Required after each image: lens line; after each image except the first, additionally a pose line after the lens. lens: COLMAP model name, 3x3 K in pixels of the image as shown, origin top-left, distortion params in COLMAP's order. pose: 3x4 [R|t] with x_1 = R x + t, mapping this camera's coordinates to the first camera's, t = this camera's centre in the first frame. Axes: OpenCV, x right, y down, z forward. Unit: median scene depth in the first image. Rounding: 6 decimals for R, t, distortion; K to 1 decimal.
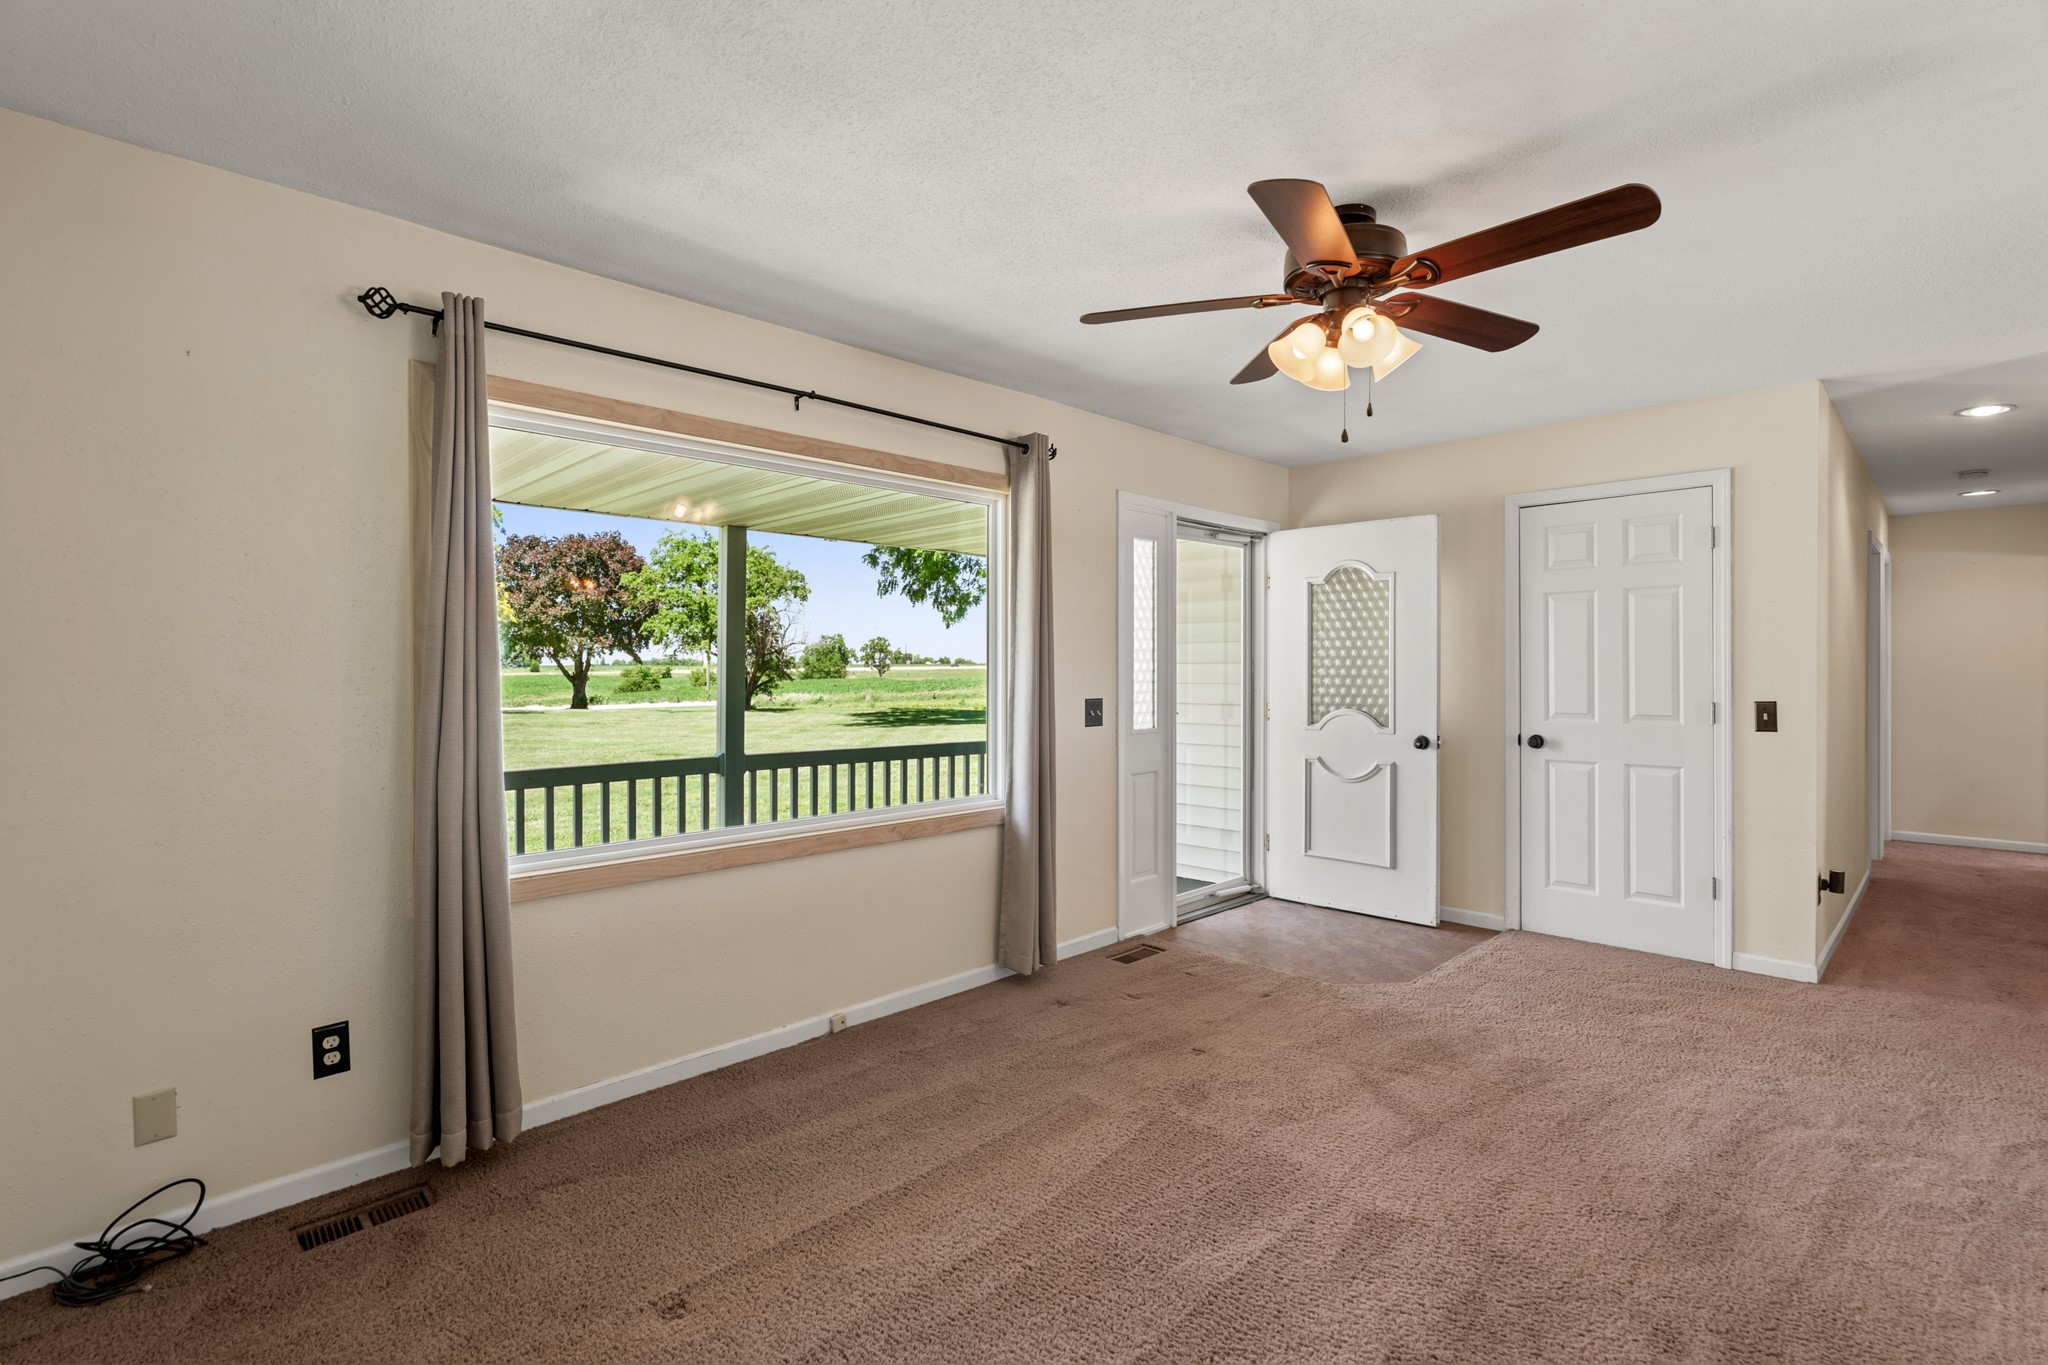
lens RADIAL K [[943.3, 0, 1029.3], [0, 943.3, 668.6], [0, 0, 1]] dist [-0.004289, -0.000442]
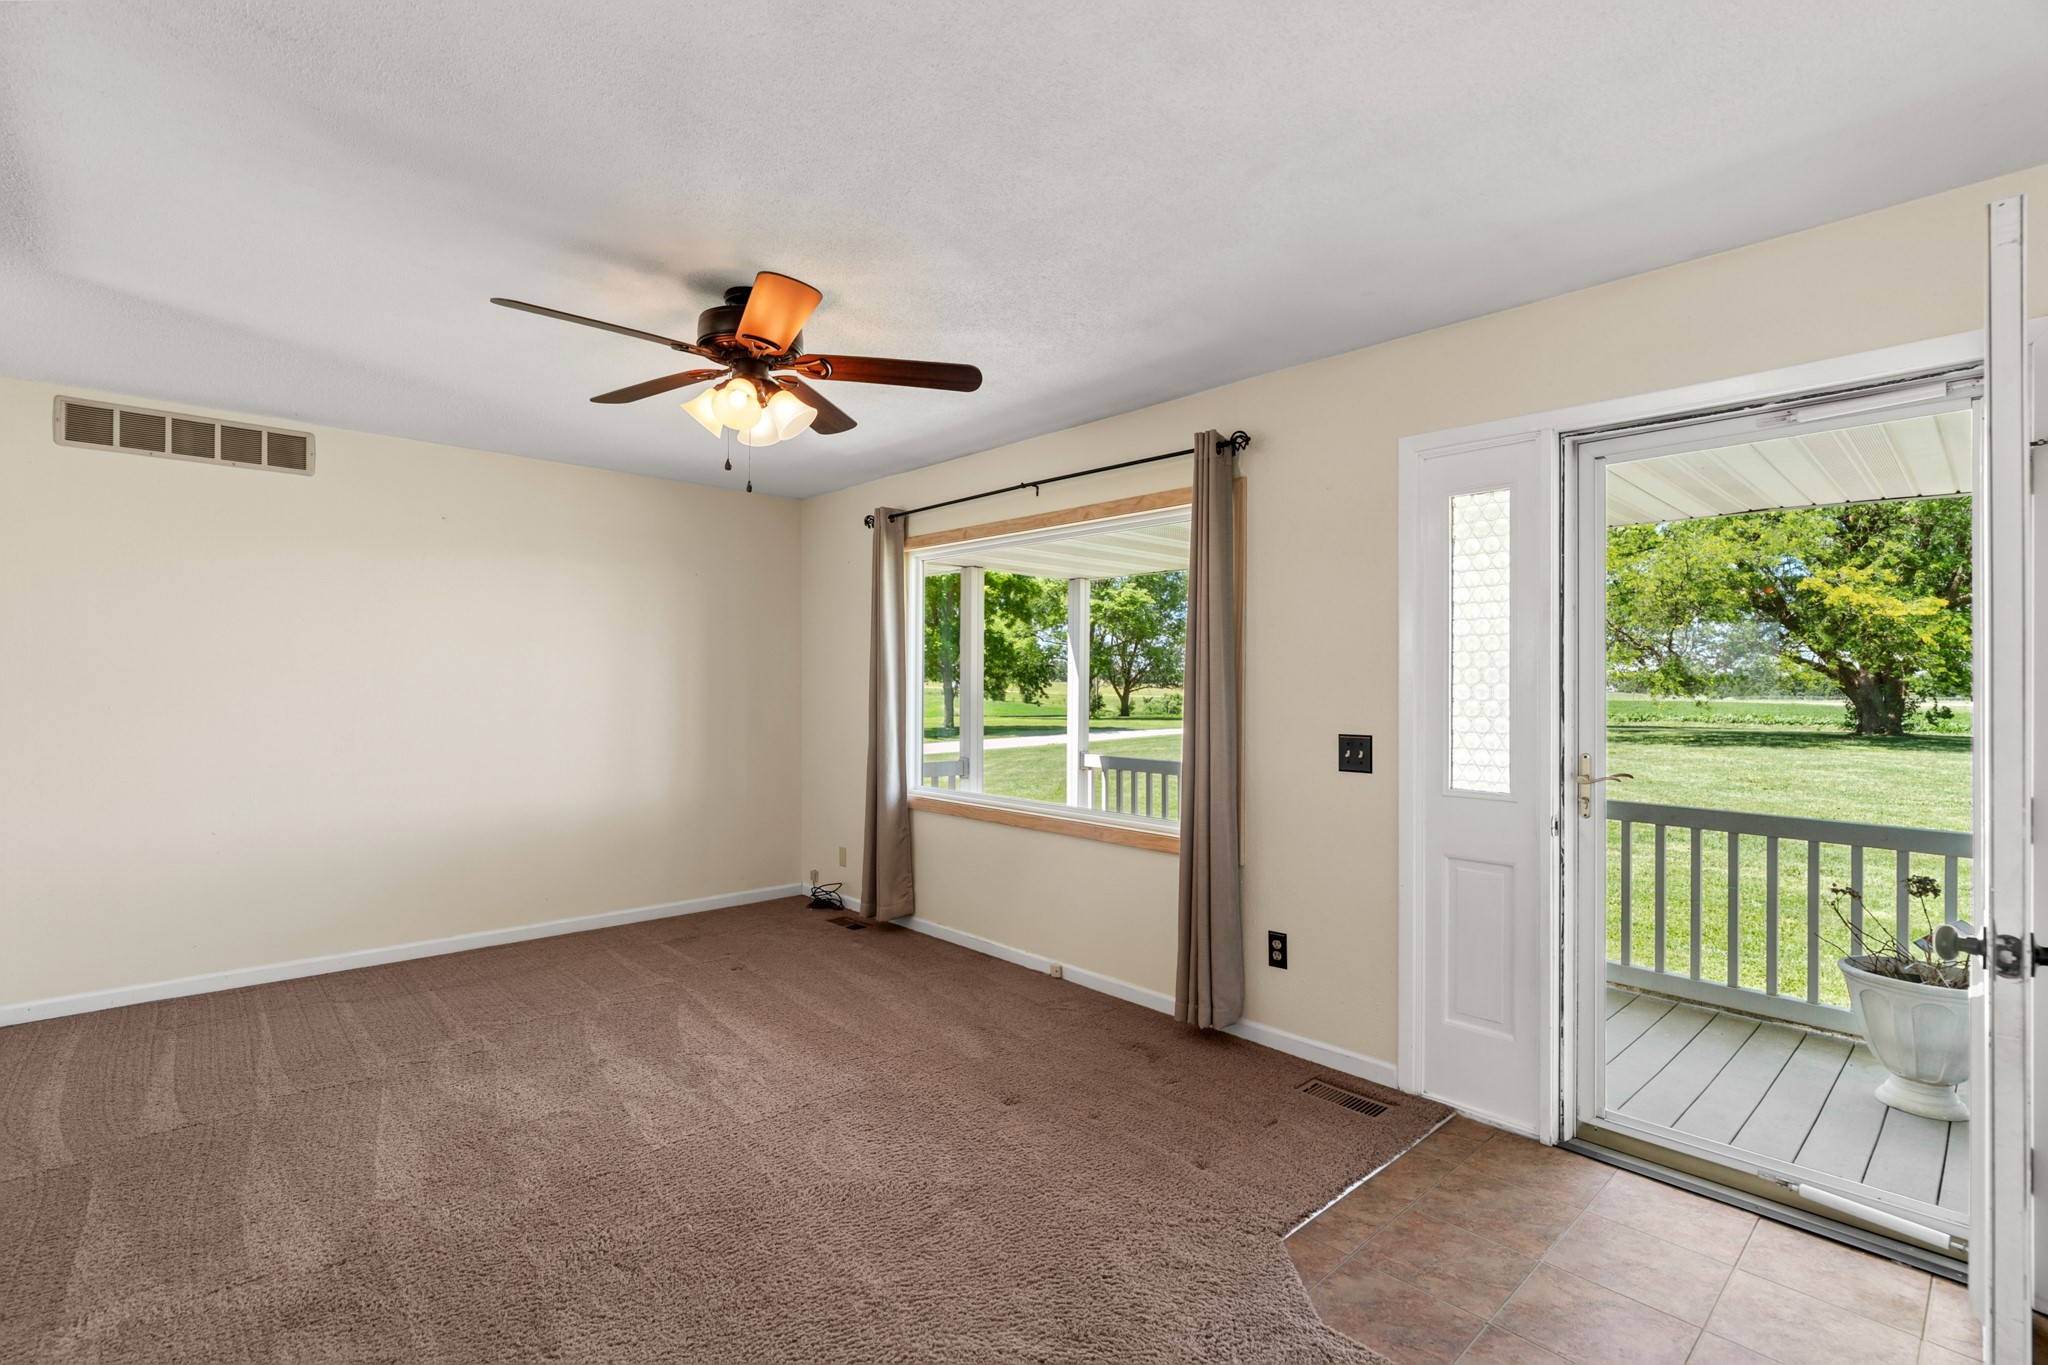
lens RADIAL K [[943.3, 0, 1029.1], [0, 943.3, 684.0], [0, 0, 1]] dist [-0.004289, -0.000442]
pose [[-0.023442, -0.002551, -0.999722, 0.934878], [-0.016064, 0.999869, -0.002175, -0.002630], [0.999596, 0.016009, -0.023480, 0.874735]]
